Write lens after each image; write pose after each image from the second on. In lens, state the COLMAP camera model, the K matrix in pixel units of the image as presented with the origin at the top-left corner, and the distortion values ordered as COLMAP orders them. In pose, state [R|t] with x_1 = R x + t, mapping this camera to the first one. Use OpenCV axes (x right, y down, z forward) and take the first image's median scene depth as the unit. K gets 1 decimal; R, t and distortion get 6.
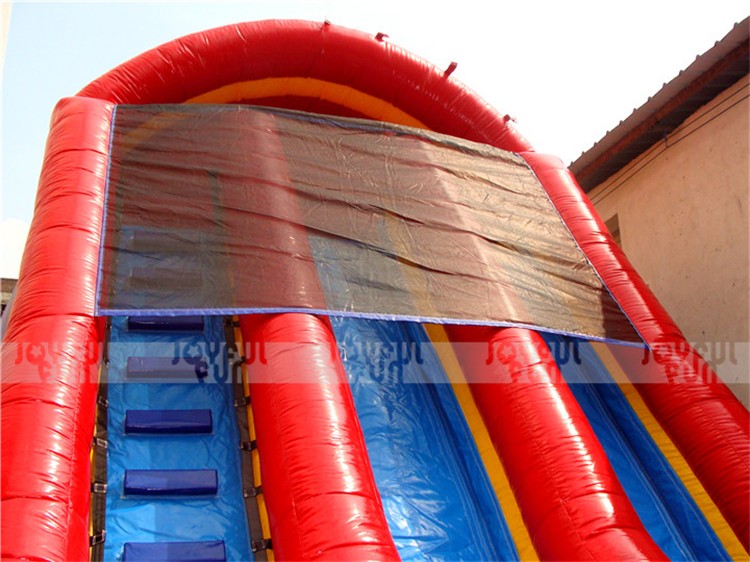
lens RADIAL K [[854.3, 0, 391.3], [0, 854.3, 281.5], [0, 0, 1]] dist [-0.150561, 0.006415]
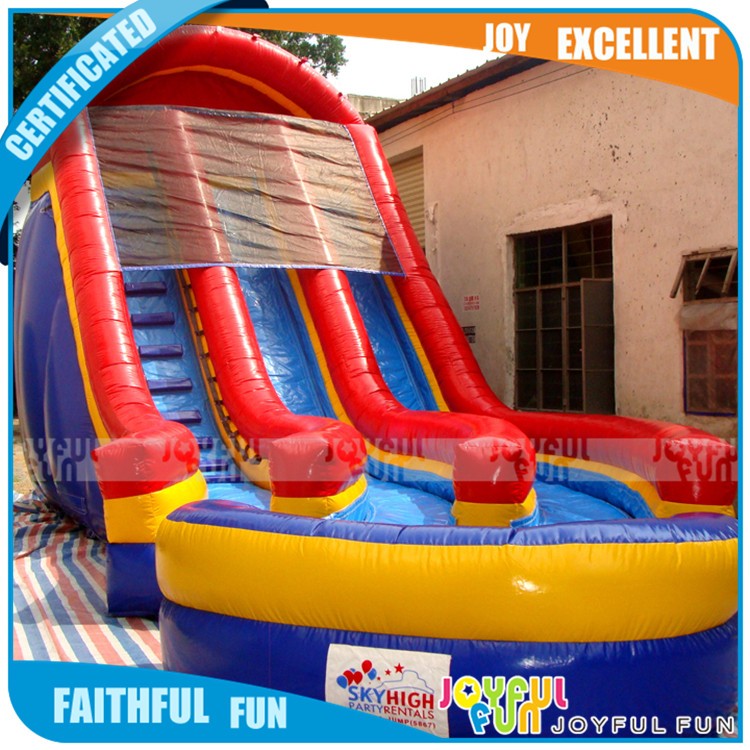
lens RADIAL K [[1180.7, 0, 375.0], [0, 1180.7, 375.0], [0, 0, 1]] dist [-0.153097, -0.023513]
pose [[0.991634, 0.001722, 0.129072, -0.094770], [-0.041051, 0.952208, 0.302680, -0.521359], [-0.122382, -0.305446, 0.944312, -1.577564]]
